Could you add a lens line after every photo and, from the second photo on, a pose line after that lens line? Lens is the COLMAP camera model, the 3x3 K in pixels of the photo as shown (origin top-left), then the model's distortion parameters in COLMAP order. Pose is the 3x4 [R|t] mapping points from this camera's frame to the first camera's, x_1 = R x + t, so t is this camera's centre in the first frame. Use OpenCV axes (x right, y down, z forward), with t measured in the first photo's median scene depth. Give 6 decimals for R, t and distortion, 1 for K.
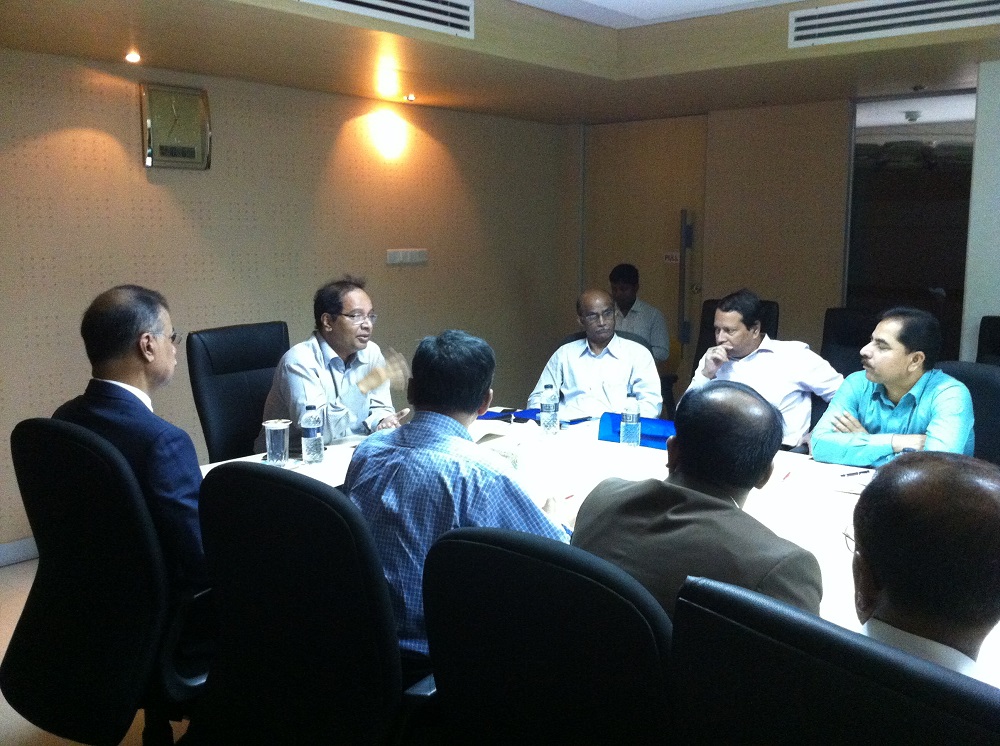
lens RADIAL K [[958.4, 0, 501.0], [0, 958.4, 399.0], [0, 0, 1]] dist [0.007166, -0.086666]
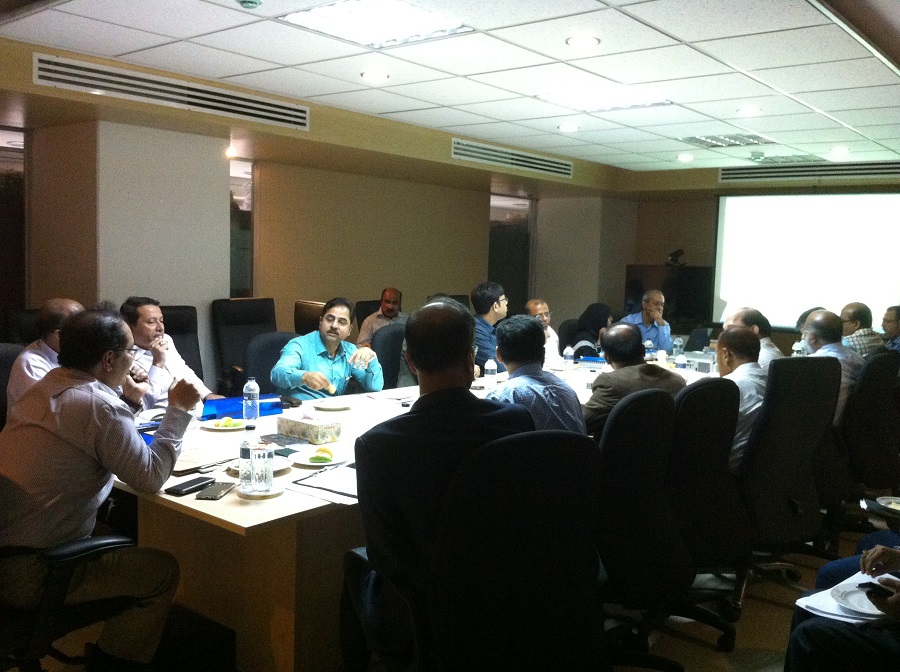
lens RADIAL K [[874.9, 0, 442.4], [0, 874.9, 333.0], [0, 0, 1]] dist [0.018907, -0.169676]
pose [[0.000853, -0.069221, 0.997601, -0.470688], [0.134534, 0.988540, 0.068477, -0.043988], [-0.990909, 0.134152, 0.010156, 0.328564]]
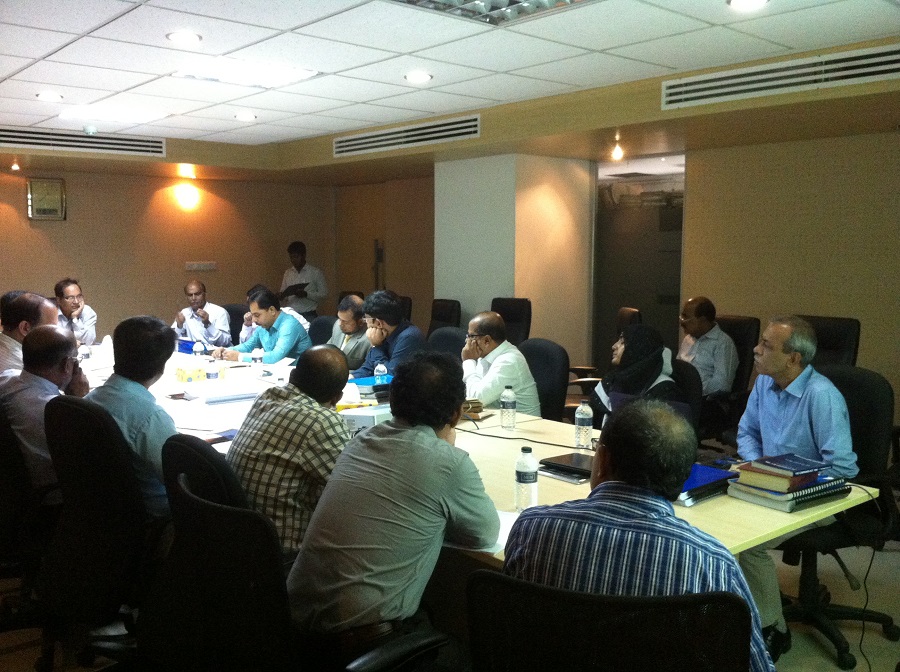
lens RADIAL K [[886.1, 0, 450.0], [0, 886.1, 336.0], [0, 0, 1]] dist [0.006235, -0.157834]
pose [[0.985420, 0.027070, -0.167970, 0.785887], [-0.039407, 0.996729, -0.070552, 0.089769], [0.165511, 0.076142, 0.983264, -0.609964]]
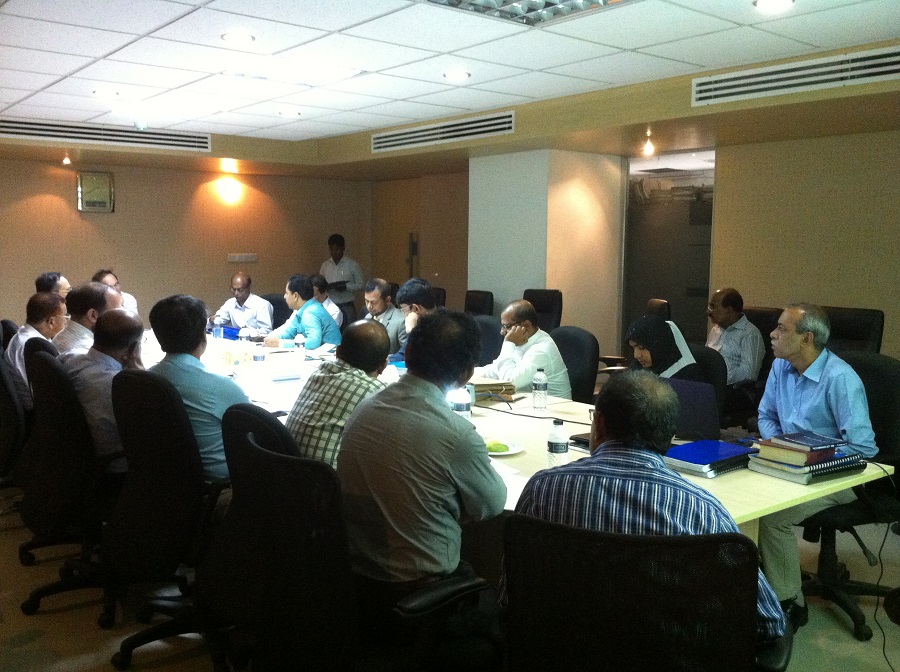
lens RADIAL K [[874.9, 0, 442.4], [0, 874.9, 333.0], [0, 0, 1]] dist [0.018907, -0.169676]
pose [[0.976889, 0.037042, -0.210514, 0.787061], [-0.051963, 0.996479, -0.065794, 0.099653], [0.207336, 0.075213, 0.975374, -0.638653]]
